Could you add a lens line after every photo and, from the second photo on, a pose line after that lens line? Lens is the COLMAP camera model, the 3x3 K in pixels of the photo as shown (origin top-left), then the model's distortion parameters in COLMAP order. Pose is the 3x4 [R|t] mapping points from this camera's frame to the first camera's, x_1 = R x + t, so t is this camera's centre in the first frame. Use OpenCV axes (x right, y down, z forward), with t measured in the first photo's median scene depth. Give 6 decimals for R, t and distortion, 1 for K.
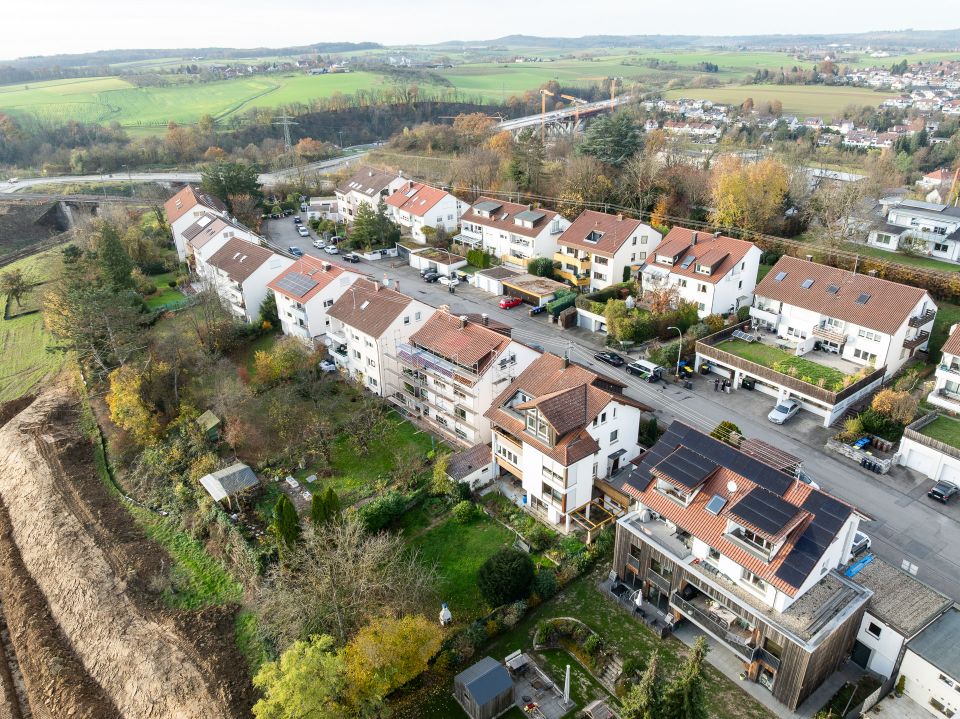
lens RADIAL K [[687.8, 0, 477.0], [0, 687.8, 362.7], [0, 0, 1]] dist [-0.051095, 0.020409]
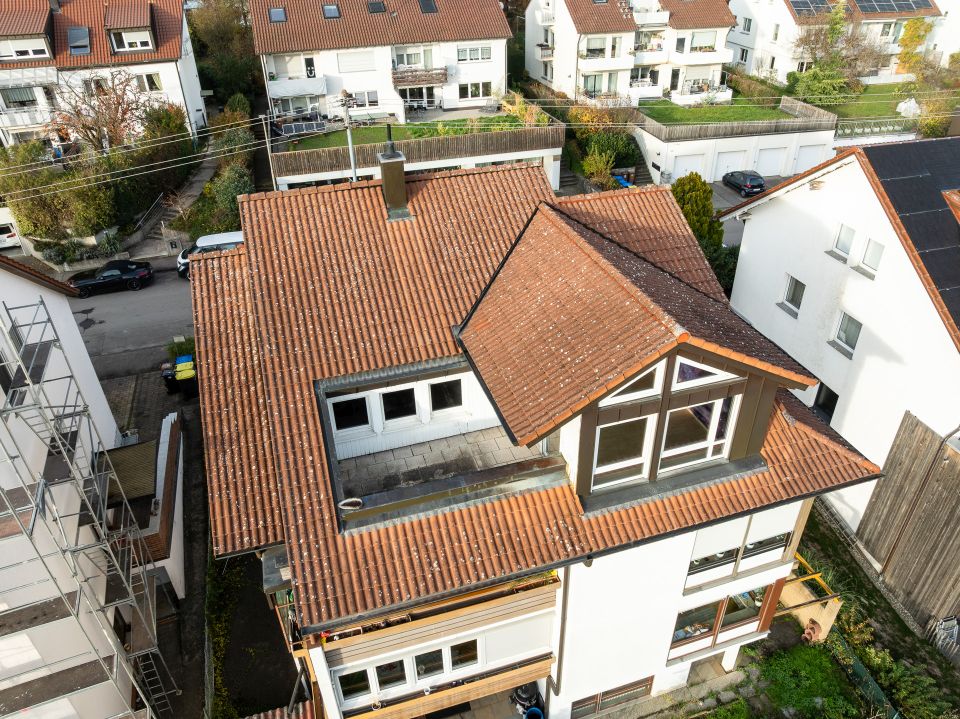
lens RADIAL K [[687.8, 0, 481.9], [0, 687.8, 352.0], [0, 0, 1]] dist [-0.051095, 0.020409]
pose [[0.354684, -0.486459, 0.798471, -0.052833], [0.414675, 0.847252, 0.331978, -0.010481], [-0.838000, 0.213358, 0.502229, 0.612176]]
